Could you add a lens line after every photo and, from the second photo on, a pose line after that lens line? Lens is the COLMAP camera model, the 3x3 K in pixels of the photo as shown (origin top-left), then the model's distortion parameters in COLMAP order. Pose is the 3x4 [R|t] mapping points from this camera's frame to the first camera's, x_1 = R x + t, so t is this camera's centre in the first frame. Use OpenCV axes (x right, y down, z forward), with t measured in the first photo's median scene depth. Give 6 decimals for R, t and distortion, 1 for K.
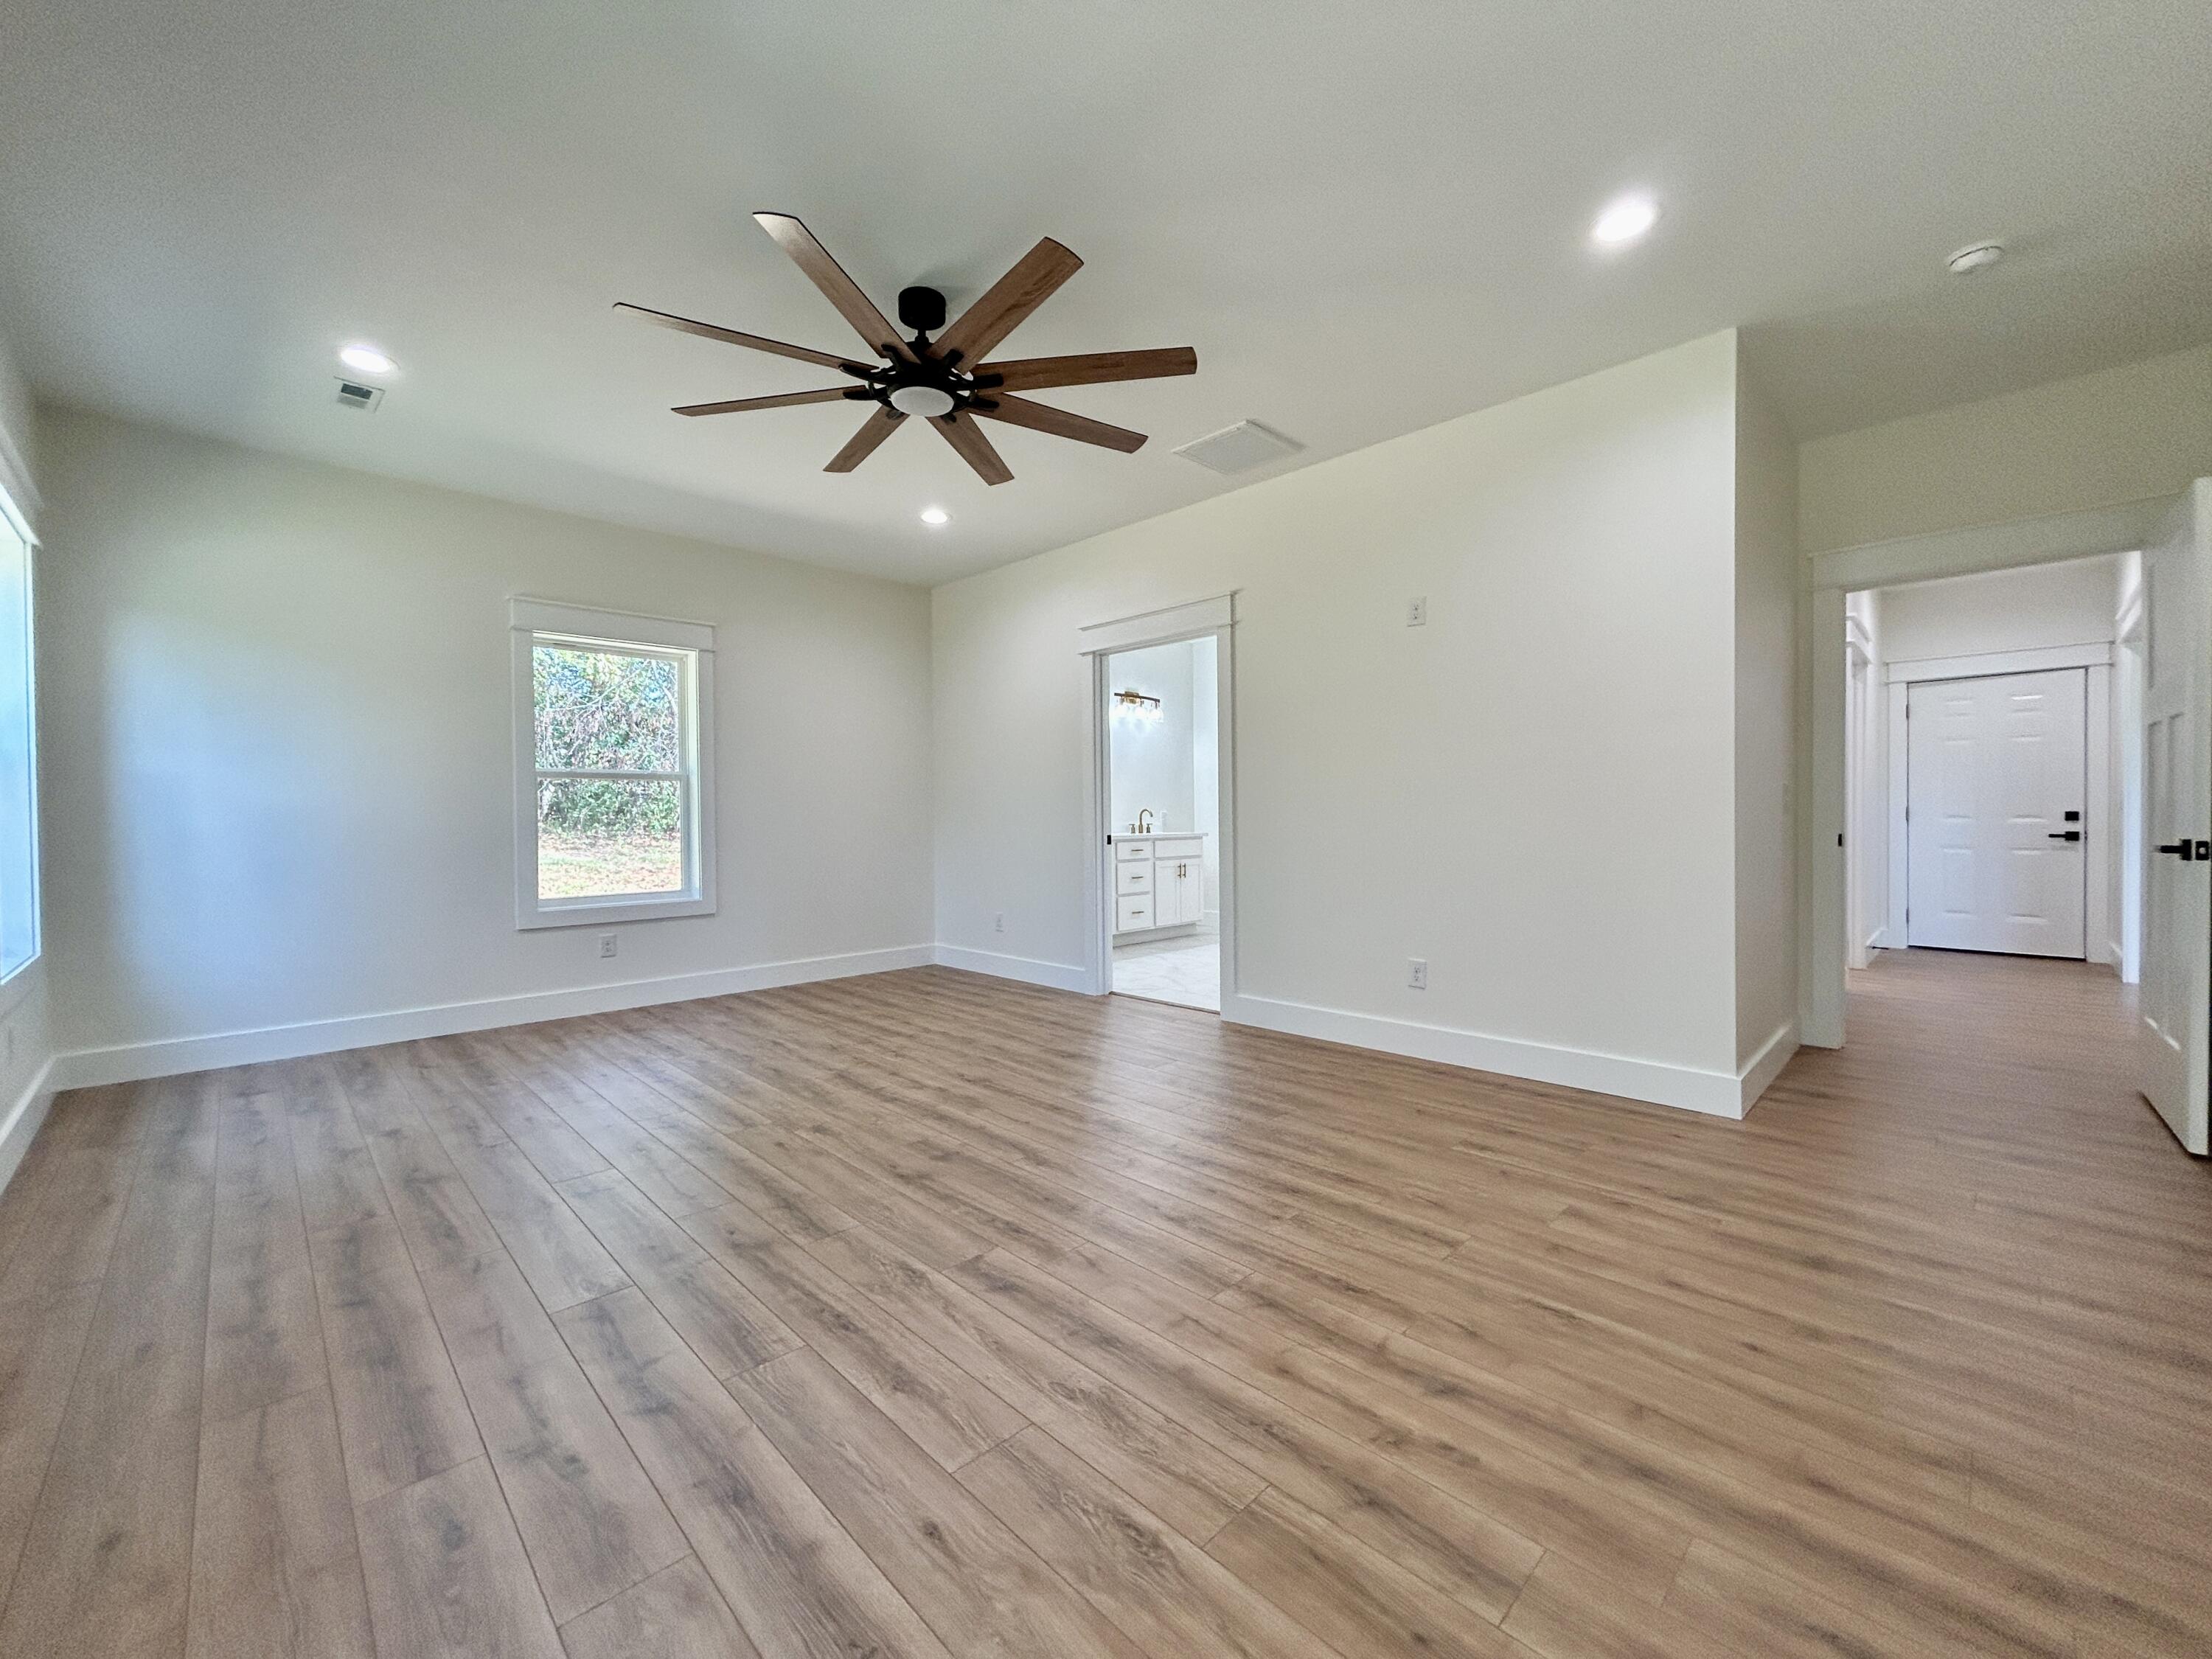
lens RADIAL K [[892.8, 0, 1093.3], [0, 892.8, 826.1], [0, 0, 1]] dist [-0.002664, 0.001206]
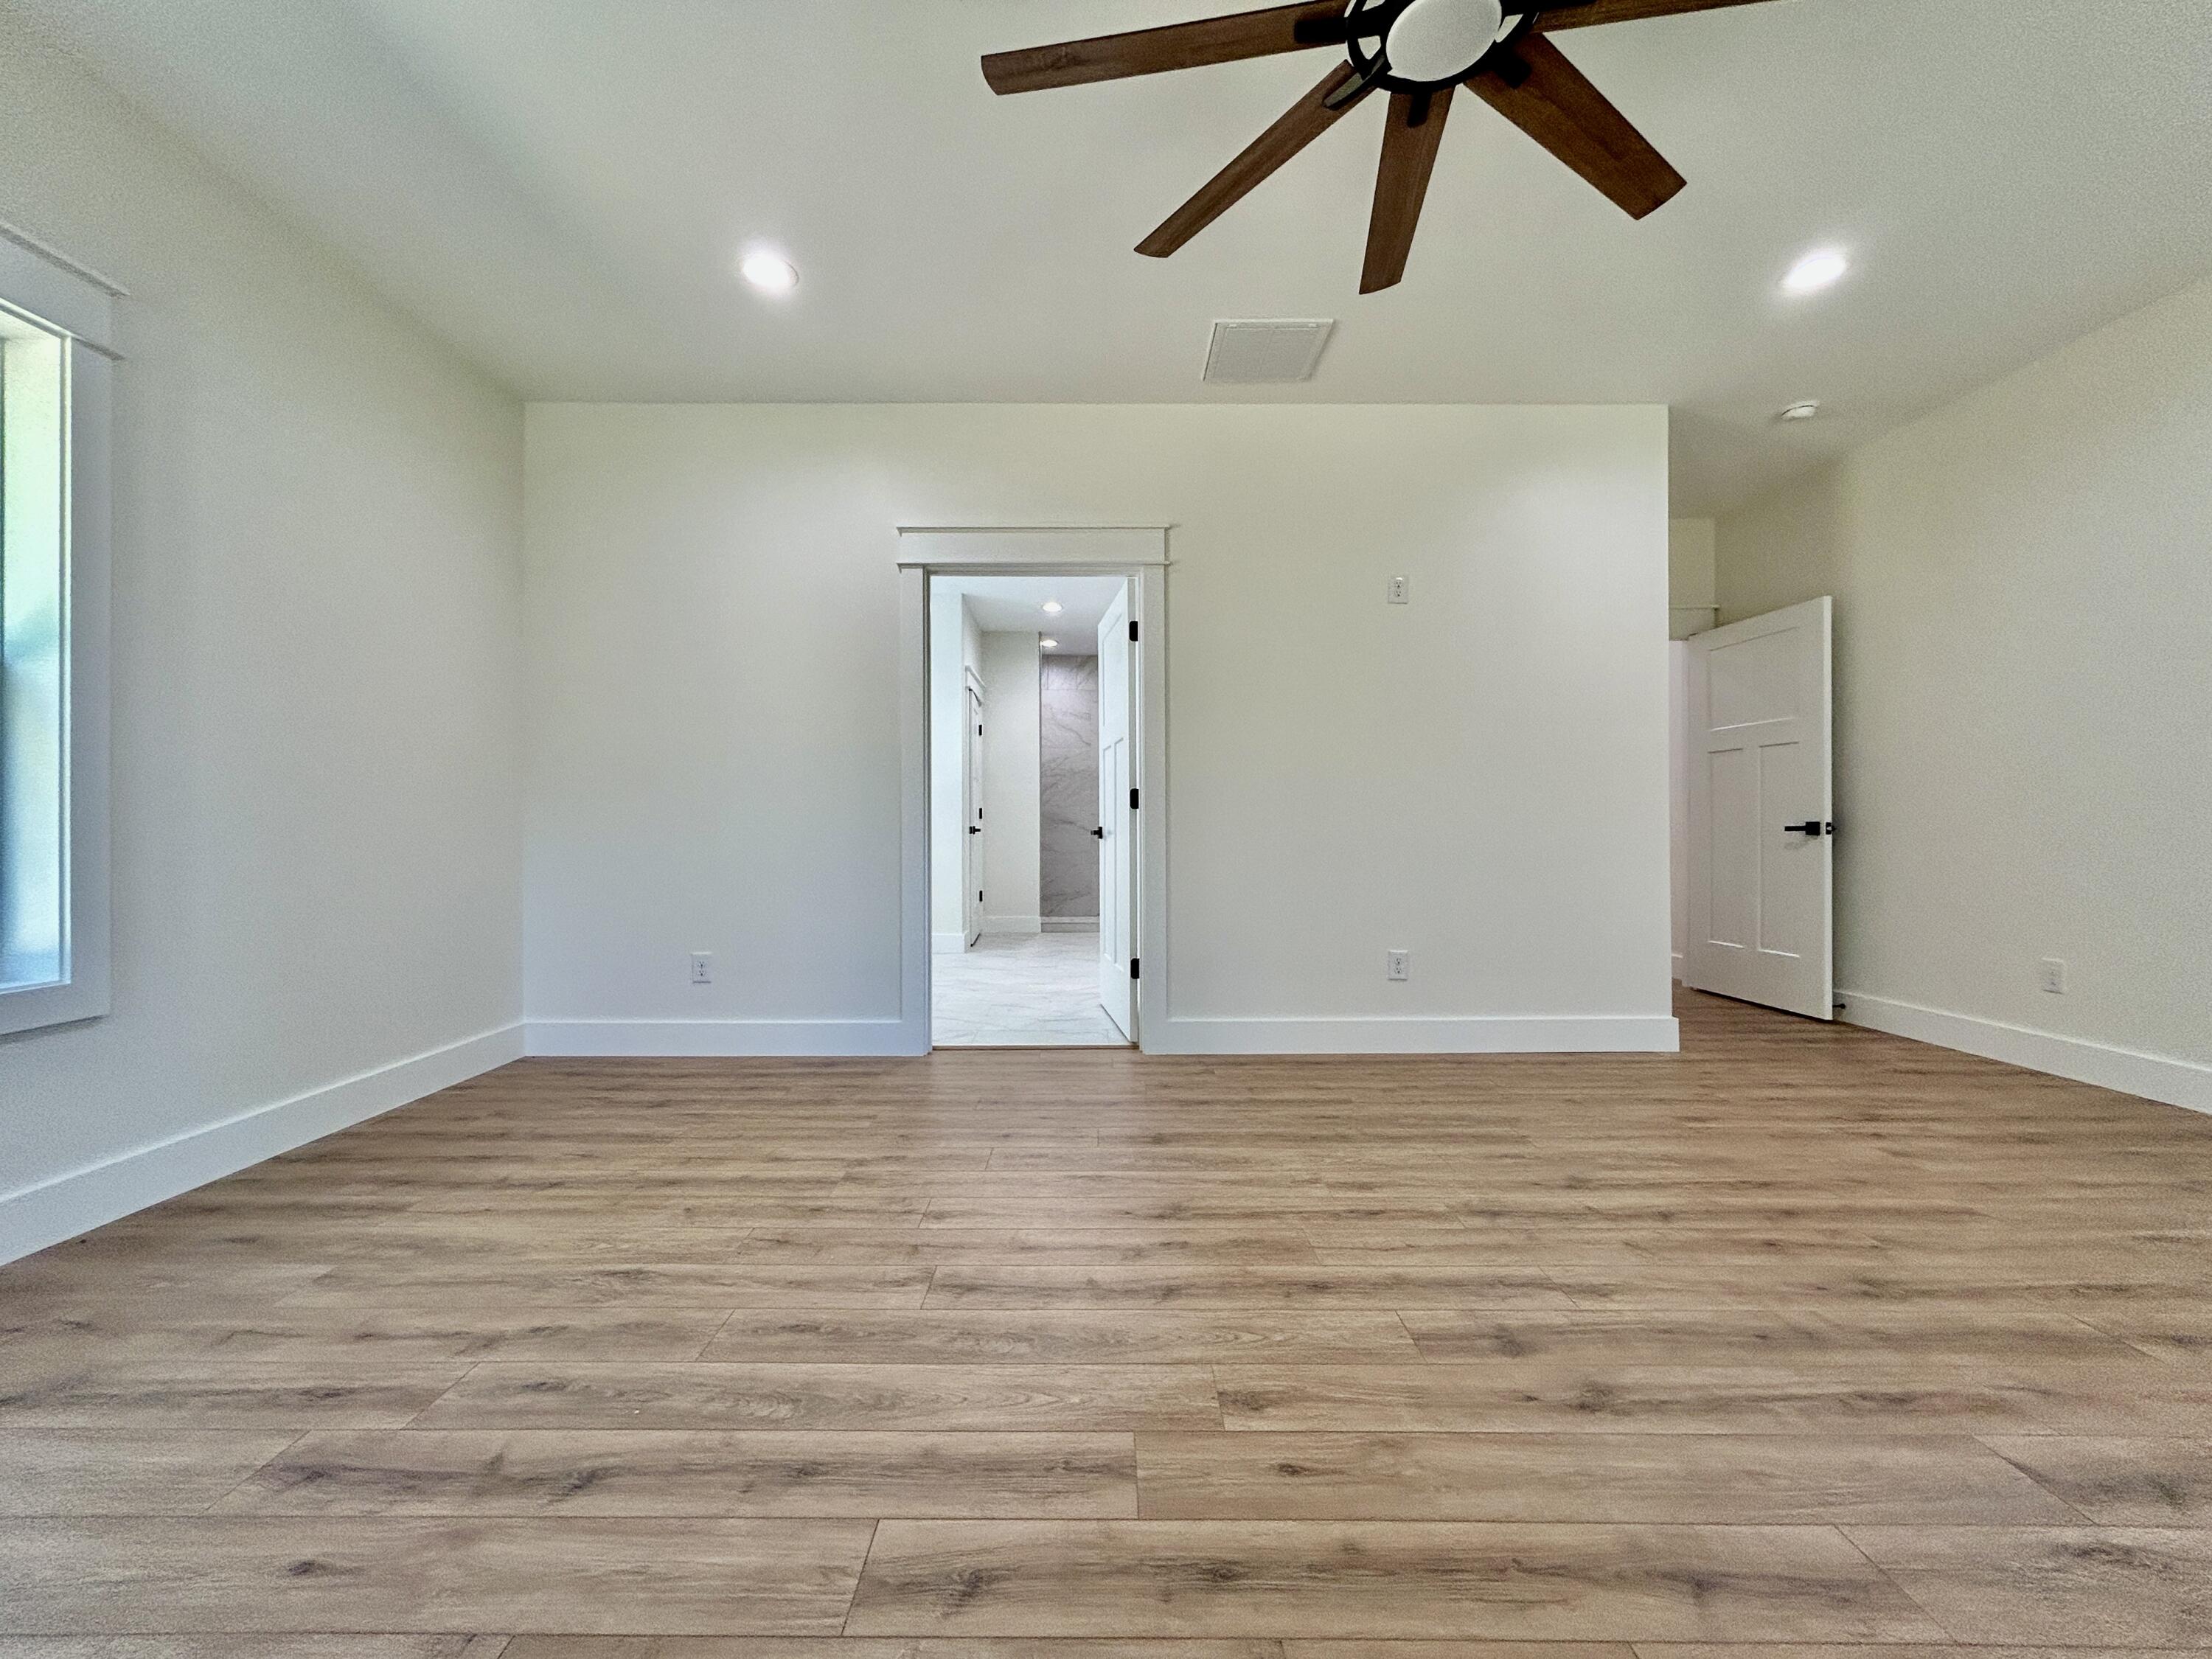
lens RADIAL K [[892.8, 0, 1096.3], [0, 892.8, 826.6], [0, 0, 1]] dist [-0.002664, 0.001206]
pose [[0.697518, 0.010960, 0.716484, -0.754279], [0.003225, 0.999825, -0.018434, 0.044953], [-0.716560, 0.015169, 0.697360, 0.769769]]
